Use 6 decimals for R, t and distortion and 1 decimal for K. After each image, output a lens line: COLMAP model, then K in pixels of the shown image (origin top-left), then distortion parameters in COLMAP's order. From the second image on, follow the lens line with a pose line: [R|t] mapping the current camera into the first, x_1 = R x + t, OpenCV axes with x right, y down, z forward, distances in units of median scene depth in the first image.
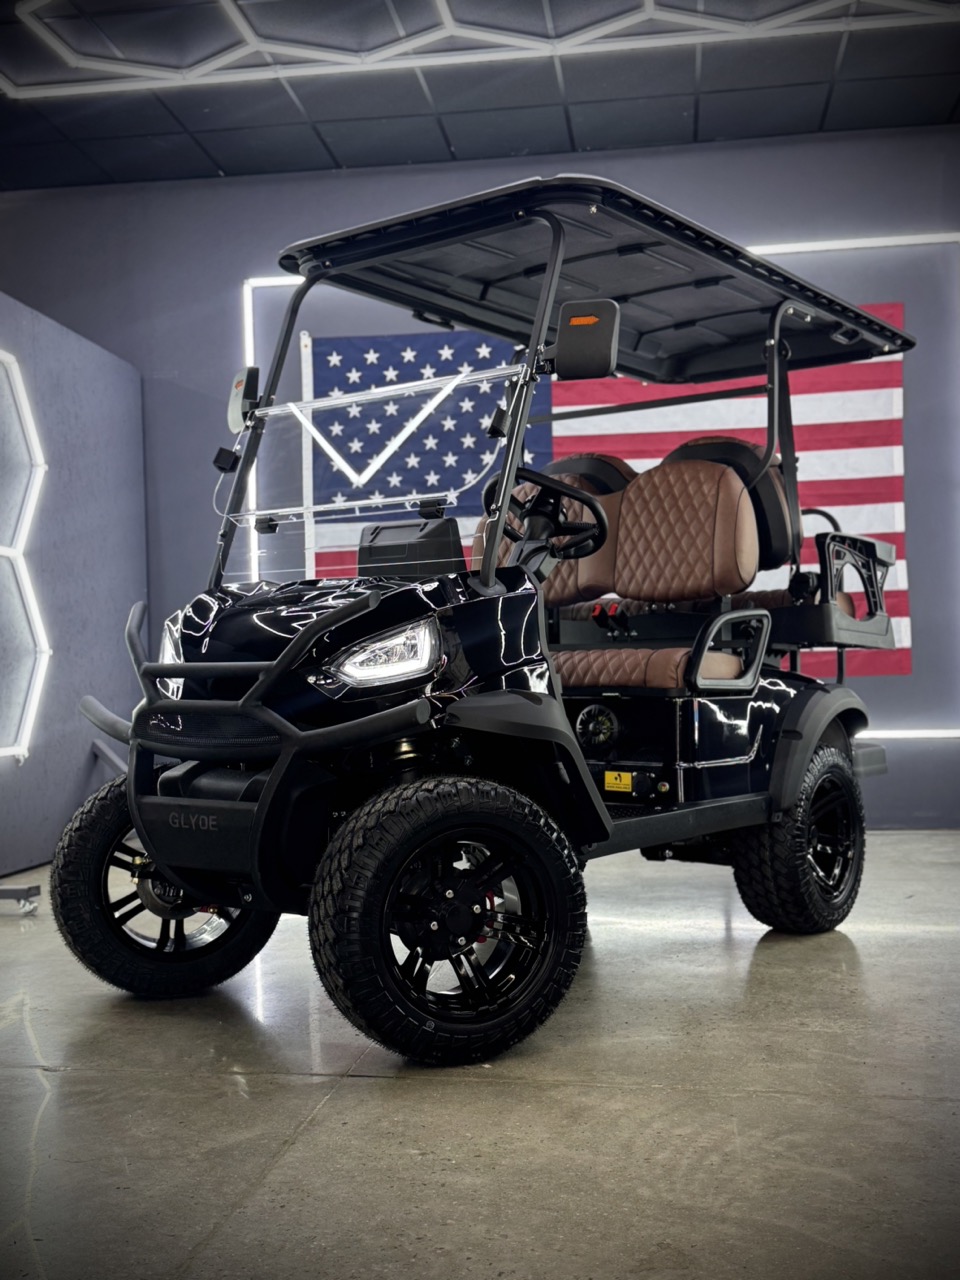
lens RADIAL K [[1417.6, 0, 480.2], [0, 1417.6, 639.8], [0, 0, 1]] dist [0.019269, 0.000000]
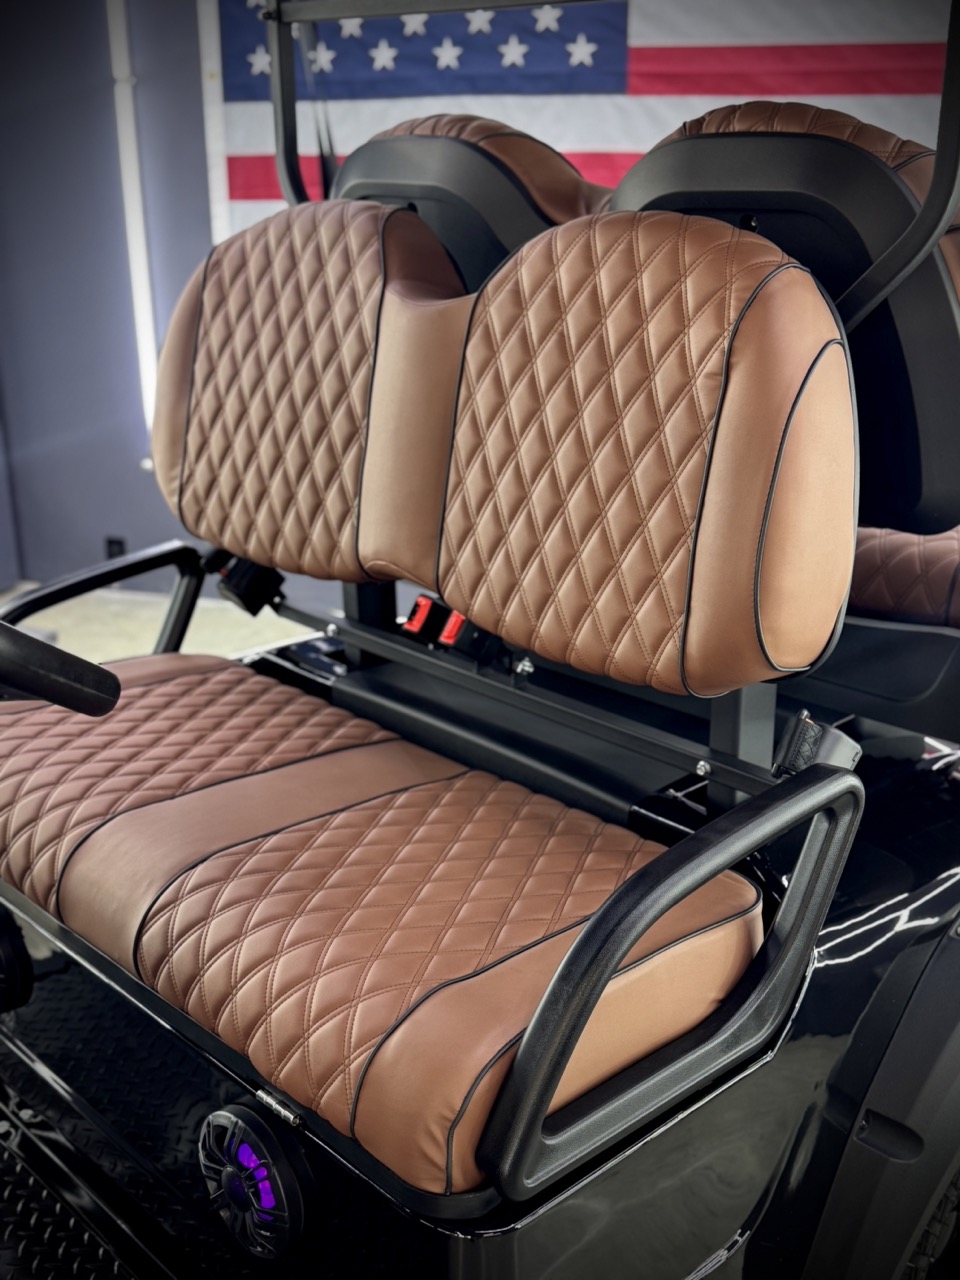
lens RADIAL K [[1417.6, 0, 479.7], [0, 1417.6, 639.3], [0, 0, 1]] dist [0.019269, 0.000000]
pose [[0.985943, 0.055595, -0.157562, 0.162978], [0.006469, 0.929610, 0.368487, -0.157130], [0.166958, -0.364327, 0.916183, 0.687047]]
